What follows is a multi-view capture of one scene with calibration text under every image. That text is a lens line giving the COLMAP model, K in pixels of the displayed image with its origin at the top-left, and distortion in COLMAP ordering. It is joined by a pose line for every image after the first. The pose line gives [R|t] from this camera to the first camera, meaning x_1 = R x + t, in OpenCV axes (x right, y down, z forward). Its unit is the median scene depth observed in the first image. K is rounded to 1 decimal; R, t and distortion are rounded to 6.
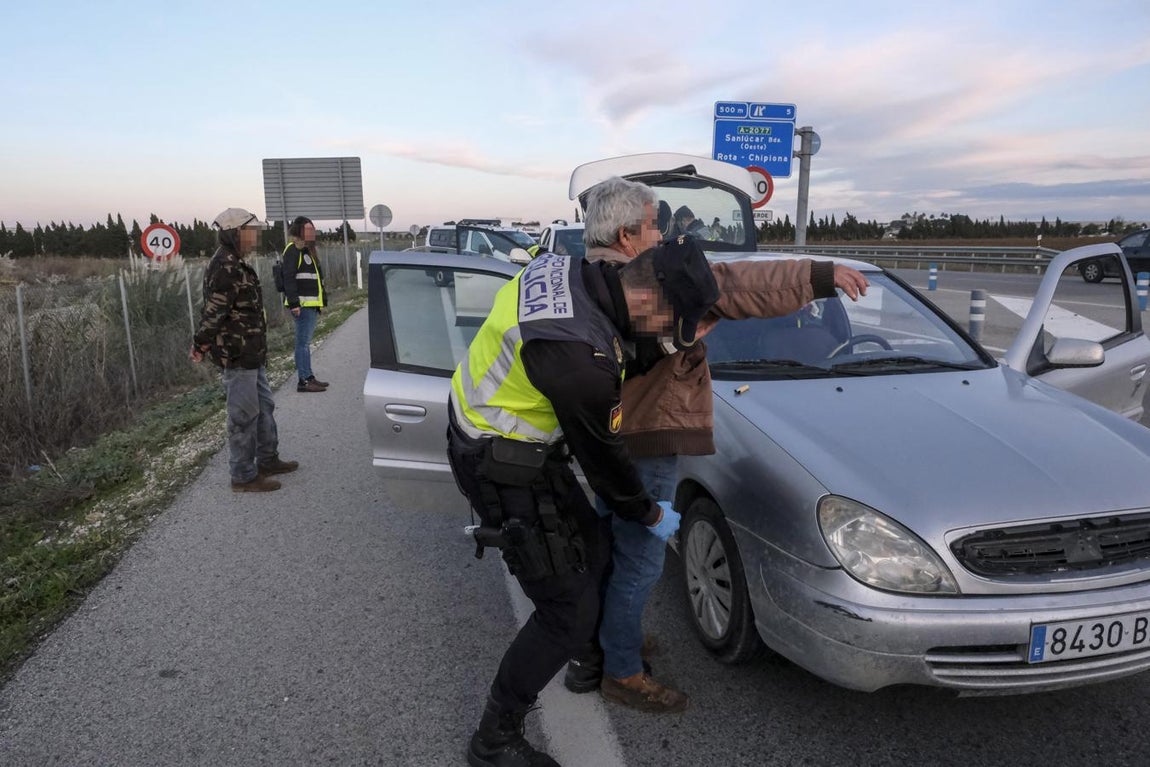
lens RADIAL K [[794.8, 0, 575.0], [0, 794.8, 383.5], [0, 0, 1]] dist [-0.003501, 0.005706]
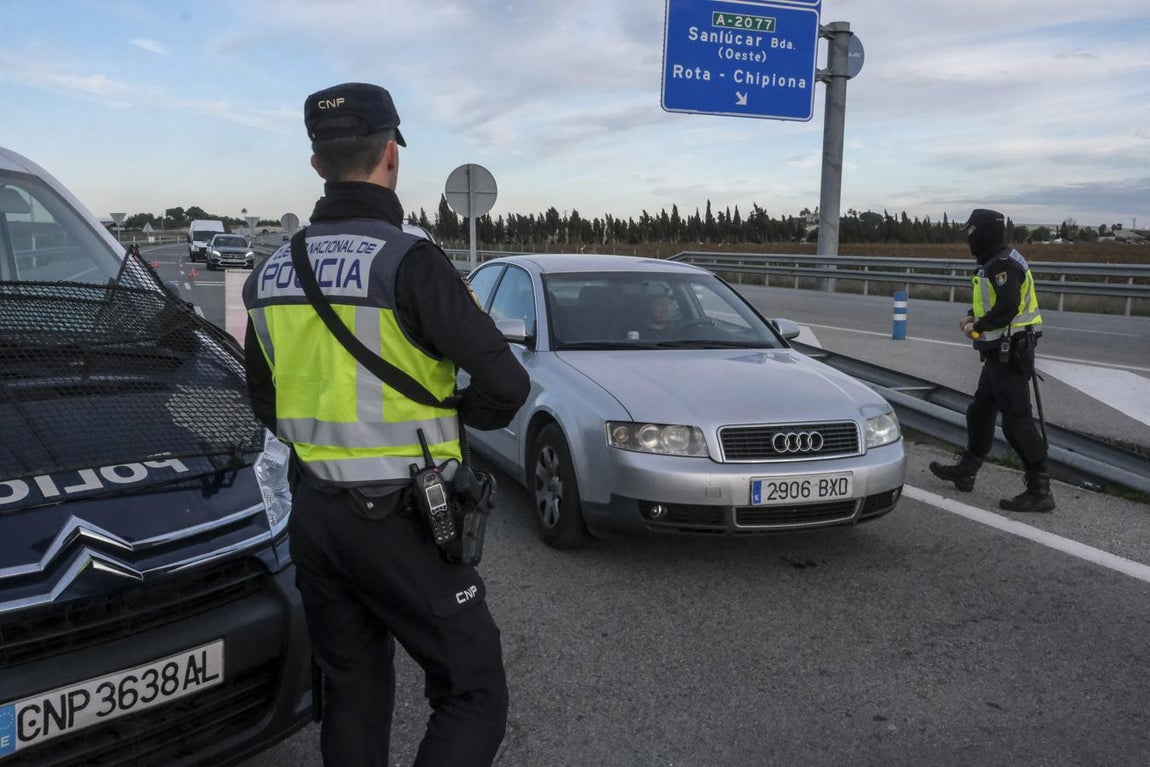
lens RADIAL K [[1087.3, 0, 572.2], [0, 1087.3, 405.7], [0, 0, 1]] dist [-0.082599, 0.139450]
pose [[0.981750, -0.014668, 0.189609, -0.008291], [0.019432, 0.999540, -0.023291, -0.066799], [-0.189180, 0.026551, 0.981583, 0.366694]]
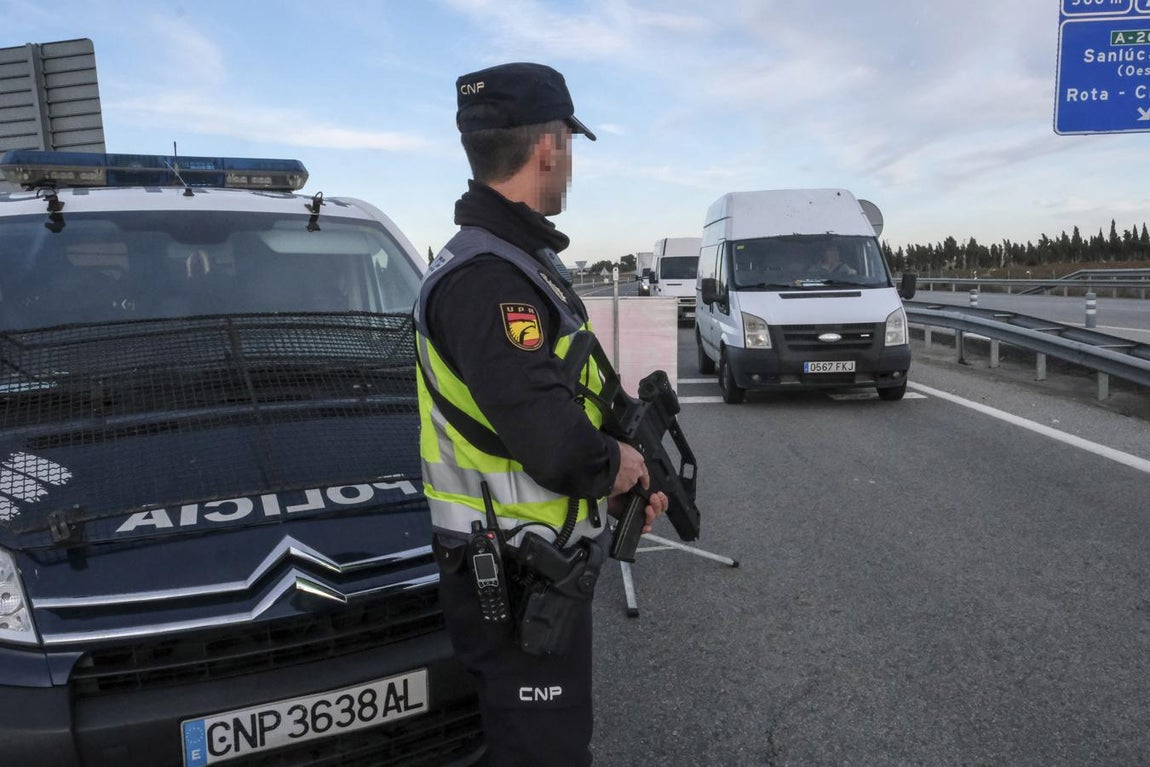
lens RADIAL K [[913.9, 0, 574.5], [0, 913.9, 397.5], [0, 0, 1]] dist [-0.020094, 0.011220]
pose [[0.975925, -0.005994, -0.218024, 0.000939], [-0.003909, 0.998981, -0.044960, -0.067949], [0.218071, 0.044730, 0.974907, 0.379596]]
